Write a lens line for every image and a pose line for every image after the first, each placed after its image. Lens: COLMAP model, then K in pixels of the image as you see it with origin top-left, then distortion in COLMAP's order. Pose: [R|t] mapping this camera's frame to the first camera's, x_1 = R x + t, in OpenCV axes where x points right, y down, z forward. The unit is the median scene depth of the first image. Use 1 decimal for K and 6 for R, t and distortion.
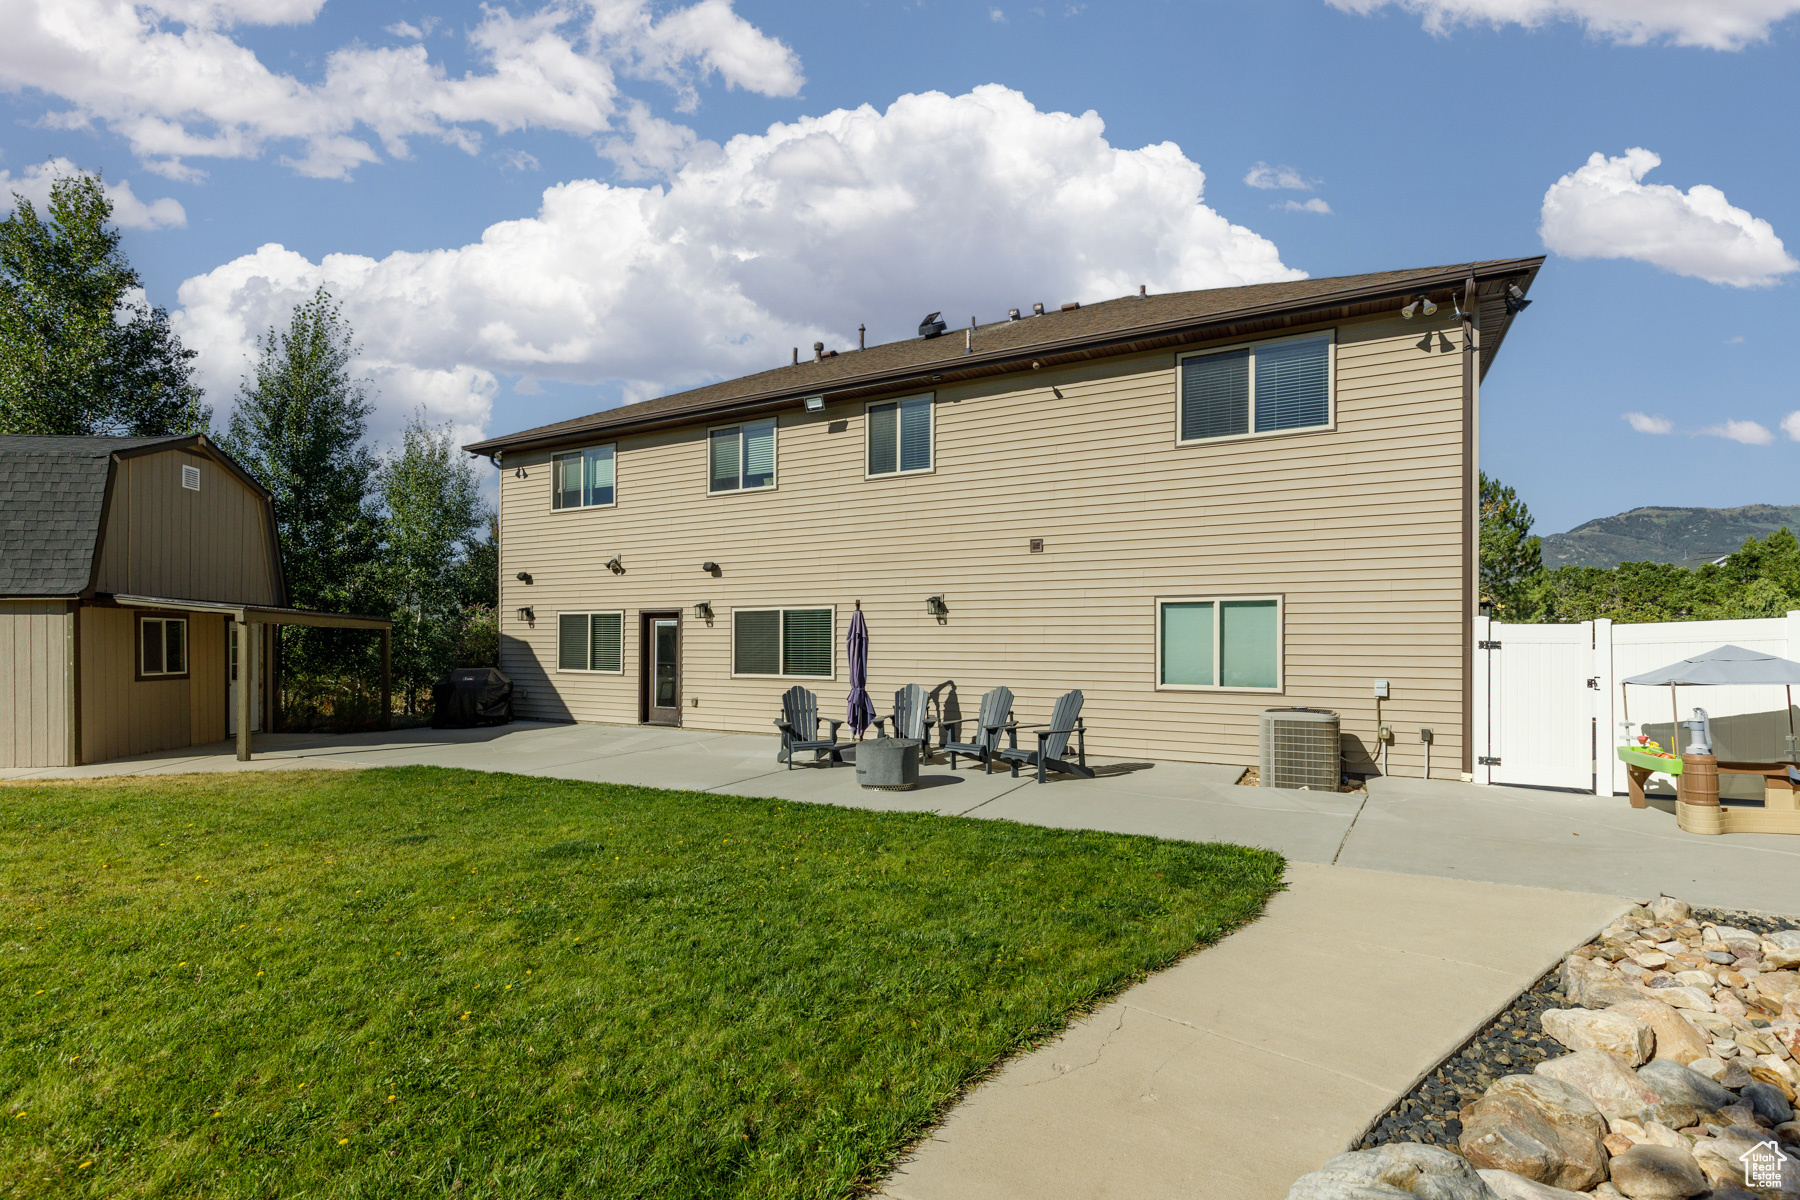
lens RADIAL K [[823.5, 0, 896.2], [0, 823.5, 633.7], [0, 0, 1]] dist [0.004958, 0.000957]
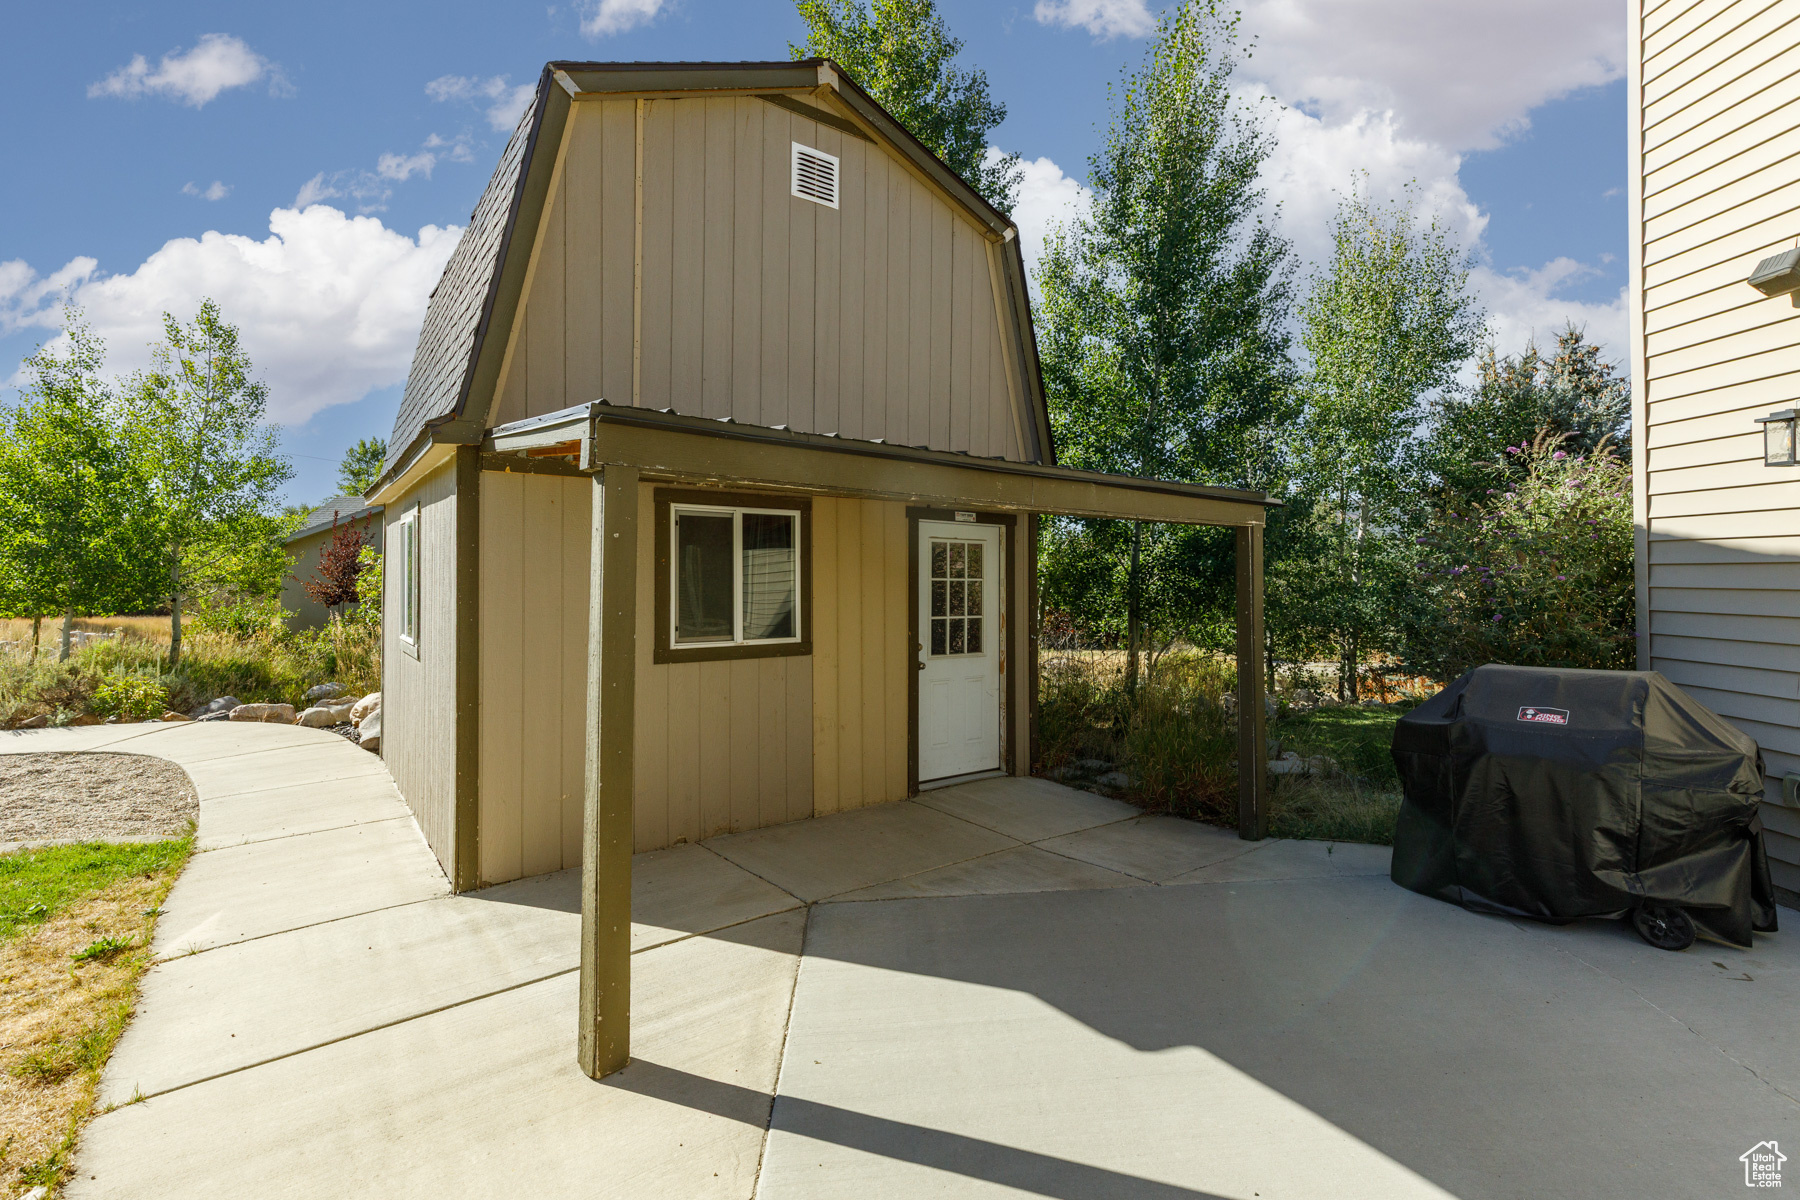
lens RADIAL K [[823.5, 0, 924.8], [0, 823.5, 566.1], [0, 0, 1]] dist [0.004958, 0.000957]
pose [[0.526867, -0.008662, -0.849904, -0.471900], [0.008342, 0.999953, -0.005020, 0.012202], [0.849907, -0.004445, 0.526914, 0.829902]]
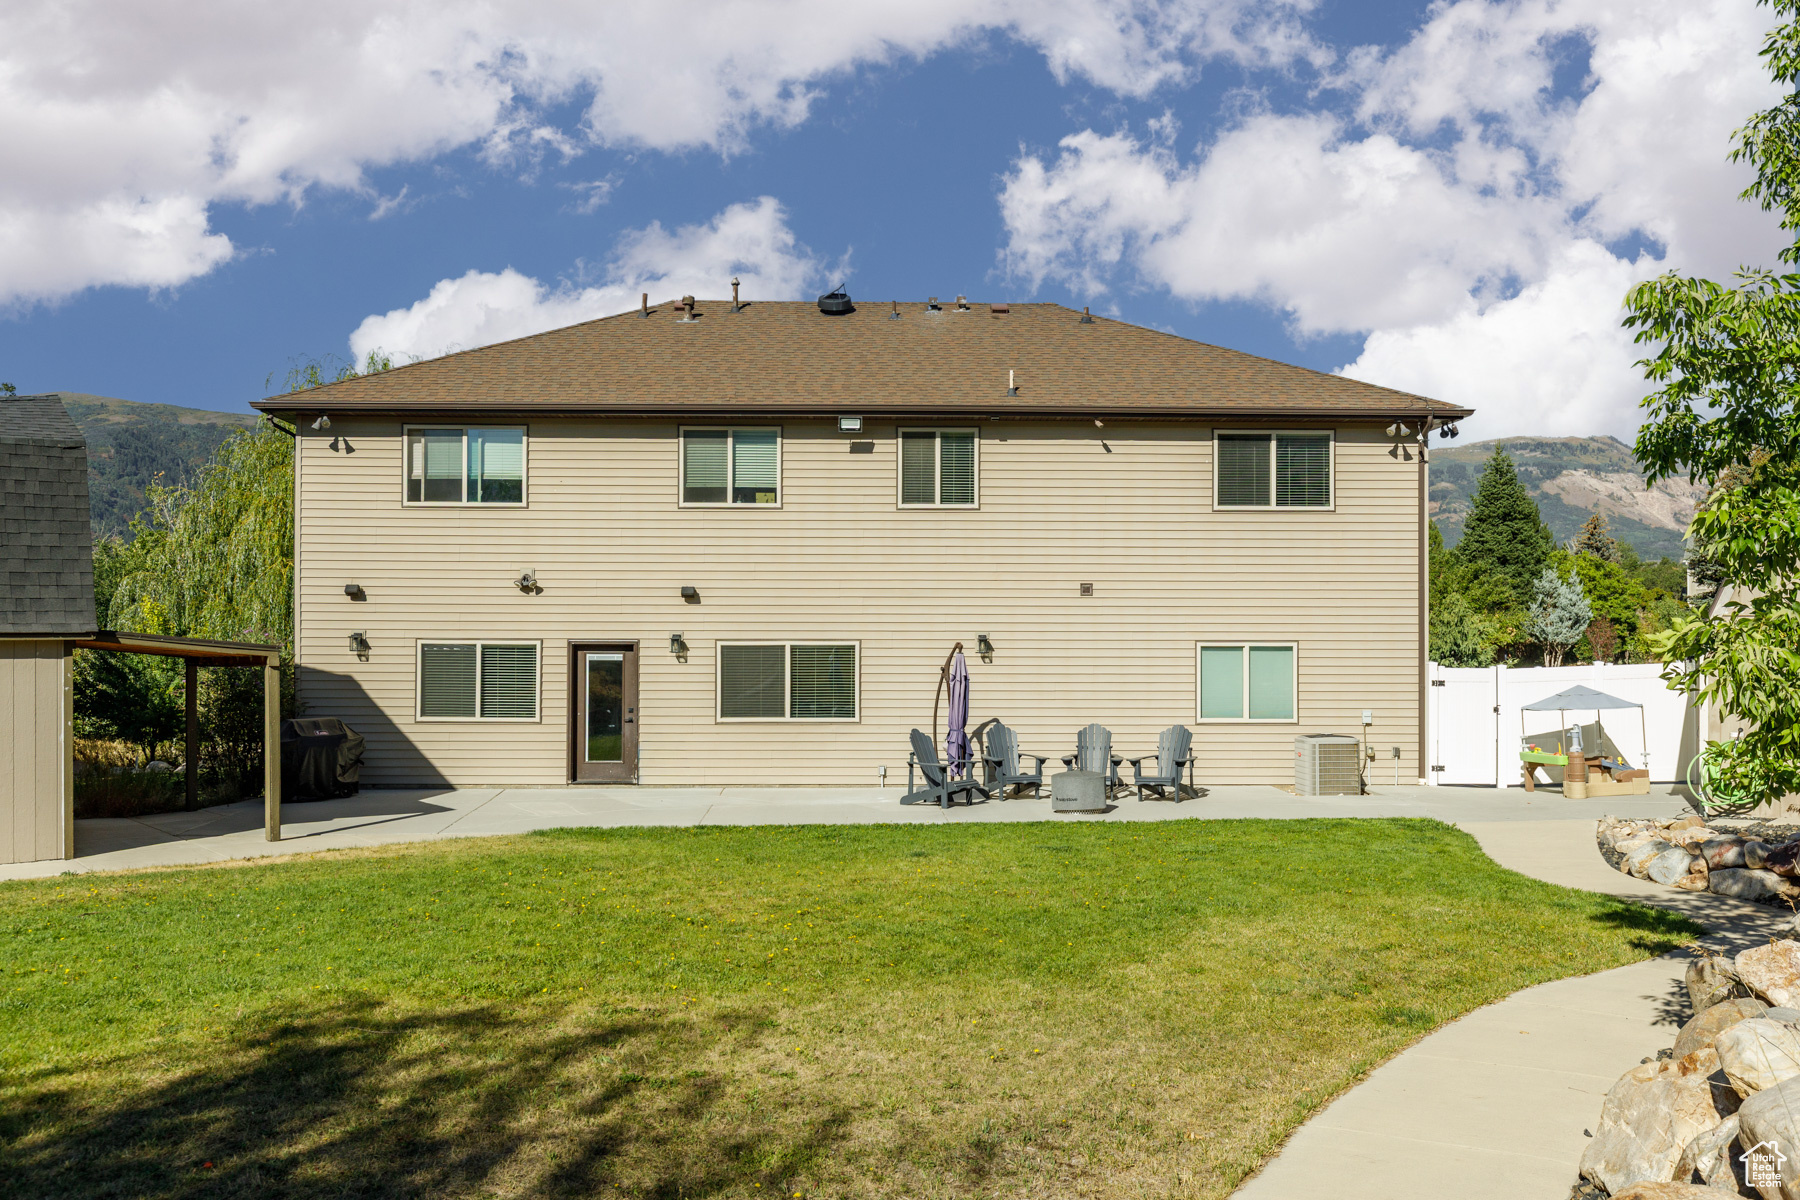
lens RADIAL K [[1581.6, 0, 872.8], [0, 1581.6, 619.5], [0, 0, 1]] dist [0.006380, 0.013004]
pose [[0.869061, 0.007794, 0.494643, -0.910638], [-0.005415, 0.999966, -0.006243, -0.046161], [-0.494675, 0.002747, 0.869074, -0.532435]]
